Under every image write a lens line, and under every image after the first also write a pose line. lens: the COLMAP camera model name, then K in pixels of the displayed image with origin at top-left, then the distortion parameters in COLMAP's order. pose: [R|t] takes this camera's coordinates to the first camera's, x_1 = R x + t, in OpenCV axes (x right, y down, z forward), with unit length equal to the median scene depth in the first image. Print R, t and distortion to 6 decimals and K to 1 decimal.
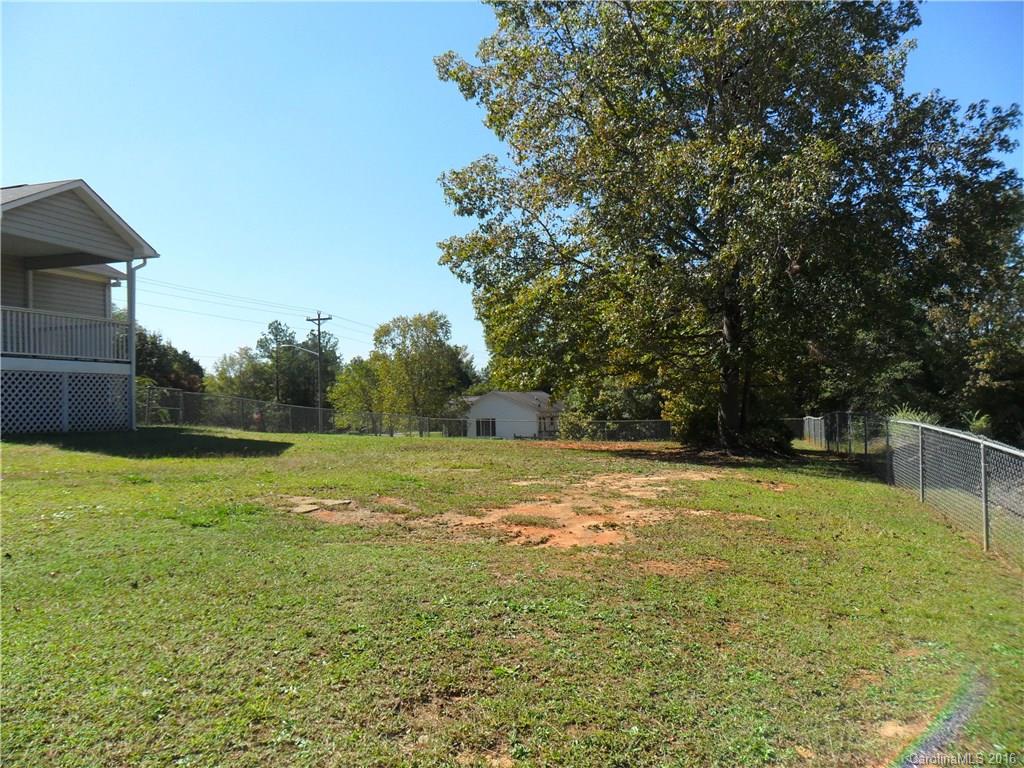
lens RADIAL K [[815.7, 0, 512.0], [0, 815.7, 384.0], [0, 0, 1]] dist [-0.049220, 0.039162]
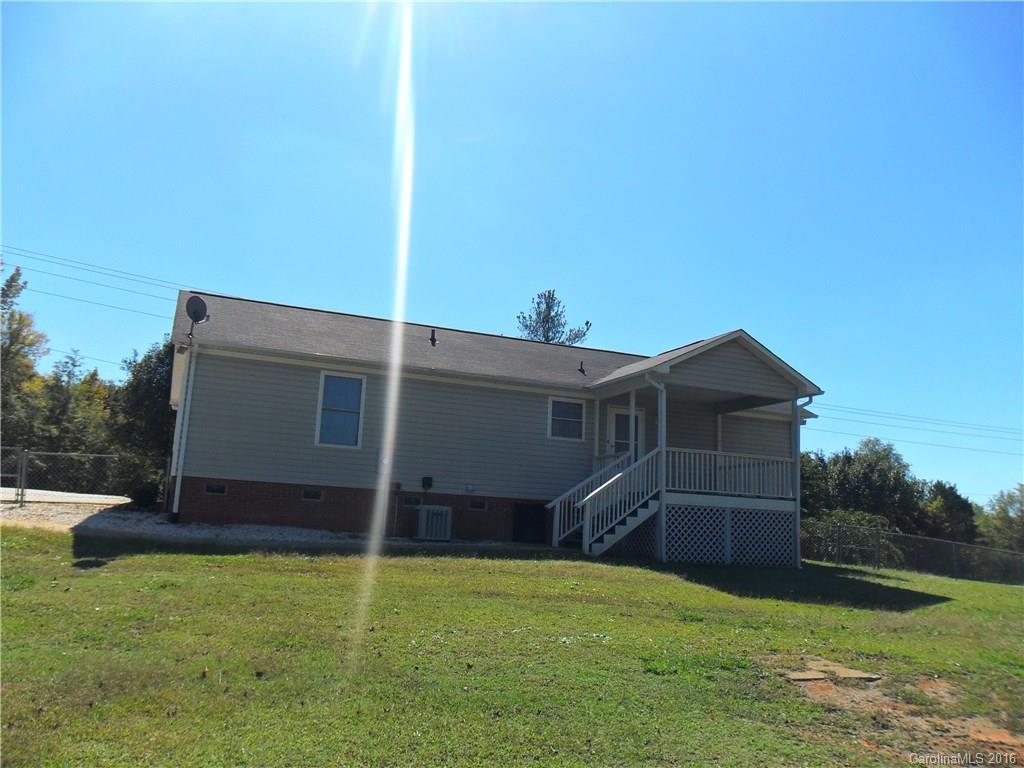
lens RADIAL K [[815.7, 0, 512.0], [0, 815.7, 384.0], [0, 0, 1]] dist [-0.049220, 0.039162]
pose [[0.617144, -0.090646, -0.781611, 0.115036], [-0.040501, 0.988366, -0.146602, -0.006433], [0.785807, 0.122131, 0.606293, 0.091282]]
